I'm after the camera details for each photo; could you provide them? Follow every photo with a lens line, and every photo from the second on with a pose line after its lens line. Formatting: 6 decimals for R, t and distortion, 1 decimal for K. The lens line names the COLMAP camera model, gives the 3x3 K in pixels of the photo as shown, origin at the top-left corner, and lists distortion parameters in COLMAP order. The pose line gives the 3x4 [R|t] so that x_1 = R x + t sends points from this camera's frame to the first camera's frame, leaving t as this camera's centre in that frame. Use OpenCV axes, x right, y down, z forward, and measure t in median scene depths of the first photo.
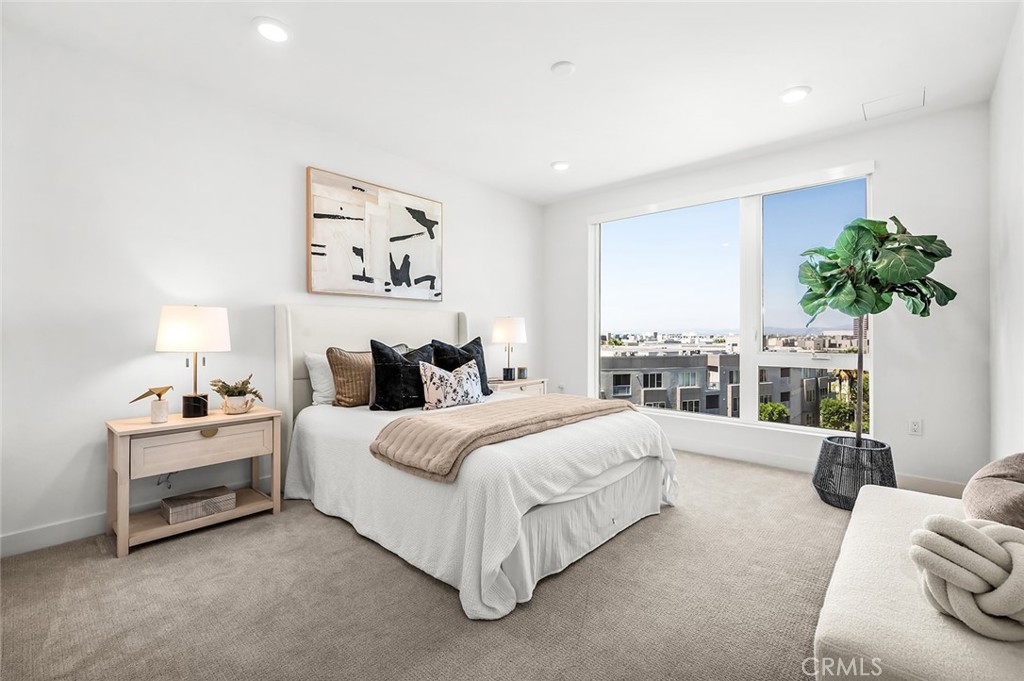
lens RADIAL K [[430.9, 0, 511.6], [0, 430.9, 341.8], [0, 0, 1]] dist [-0.001450, -0.000486]
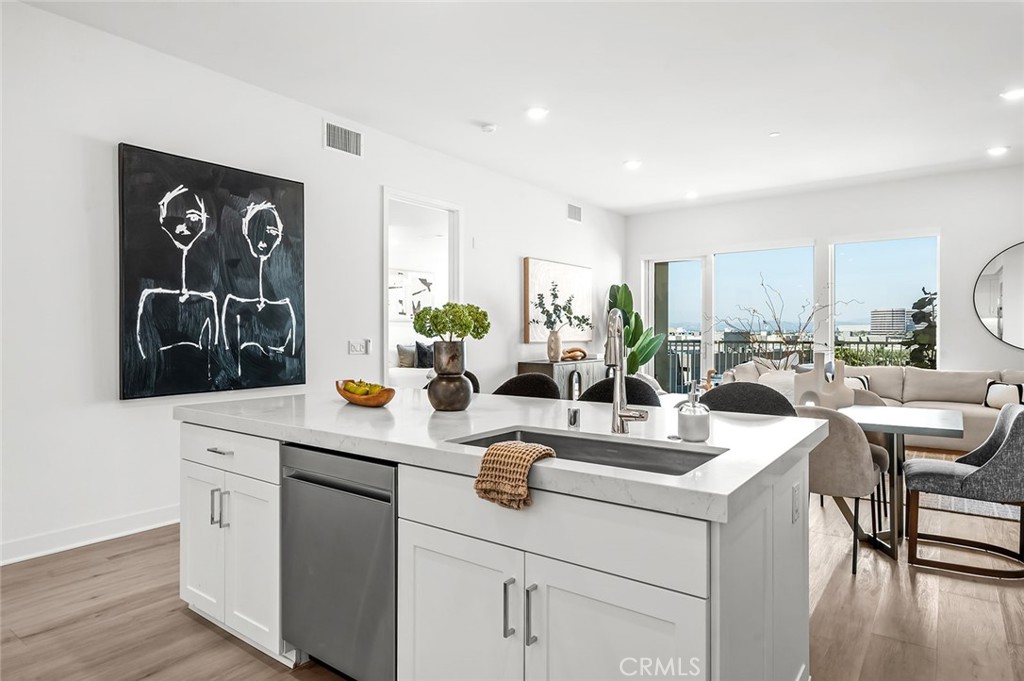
lens RADIAL K [[587.1, 0, 504.9], [0, 587.1, 335.4], [0, 0, 1]] dist [0.005419, 0.000301]
pose [[0.995499, -0.004016, 0.094691, -0.097632], [0.003656, 0.999985, 0.003972, -0.040539], [-0.094705, -0.003608, 0.995499, -1.961799]]
